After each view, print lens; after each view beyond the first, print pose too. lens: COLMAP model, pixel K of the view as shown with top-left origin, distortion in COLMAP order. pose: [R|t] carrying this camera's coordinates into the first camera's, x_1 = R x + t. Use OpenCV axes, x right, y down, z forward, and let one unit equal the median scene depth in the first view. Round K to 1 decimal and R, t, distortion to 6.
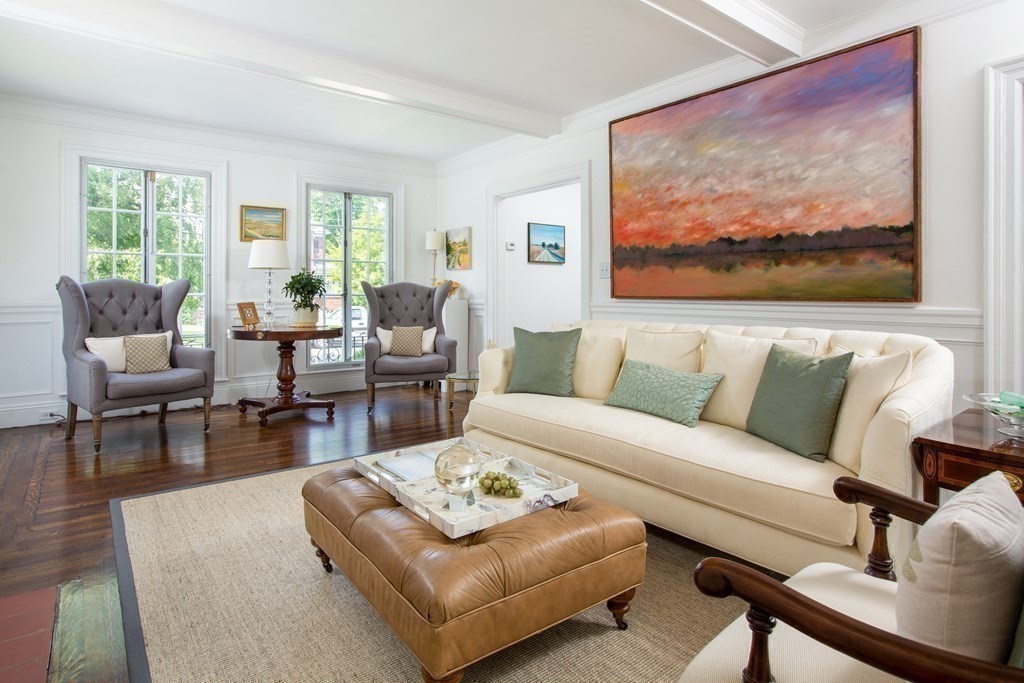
lens RADIAL K [[567.2, 0, 512.7], [0, 567.2, 294.5], [0, 0, 1]] dist [0.003646, -0.000138]
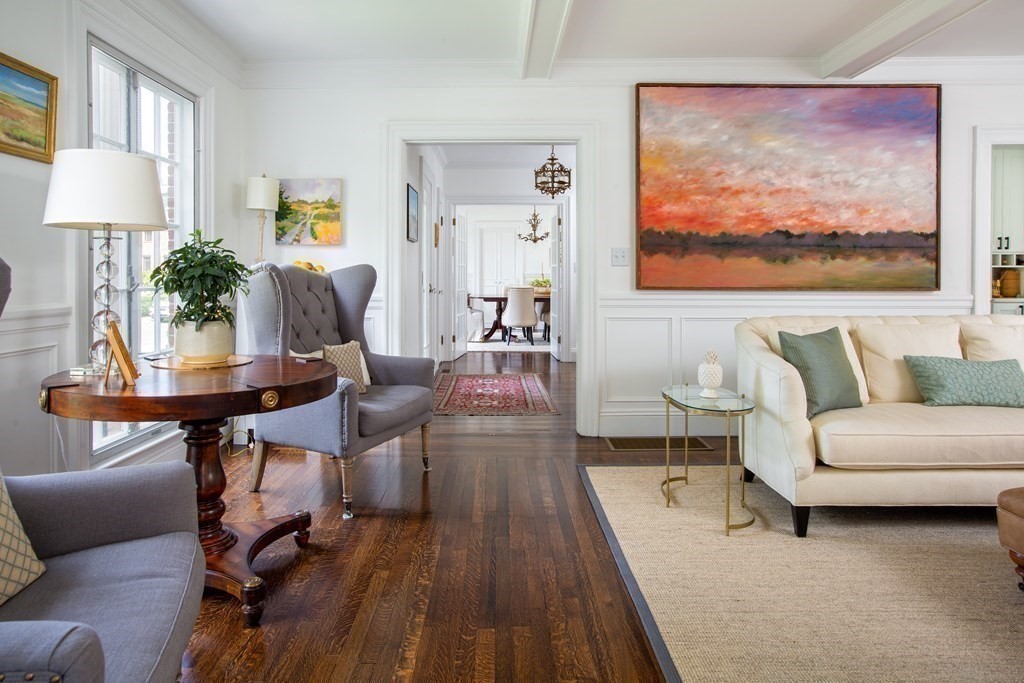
lens RADIAL K [[595.5, 0, 499.2], [0, 595.5, 287.4], [0, 0, 1]] dist [-0.006211, 0.004326]
pose [[0.623186, -0.011929, 0.781982, -0.805715], [0.000540, 0.999890, 0.014822, -0.012365], [-0.782073, -0.008815, 0.623124, 0.729955]]
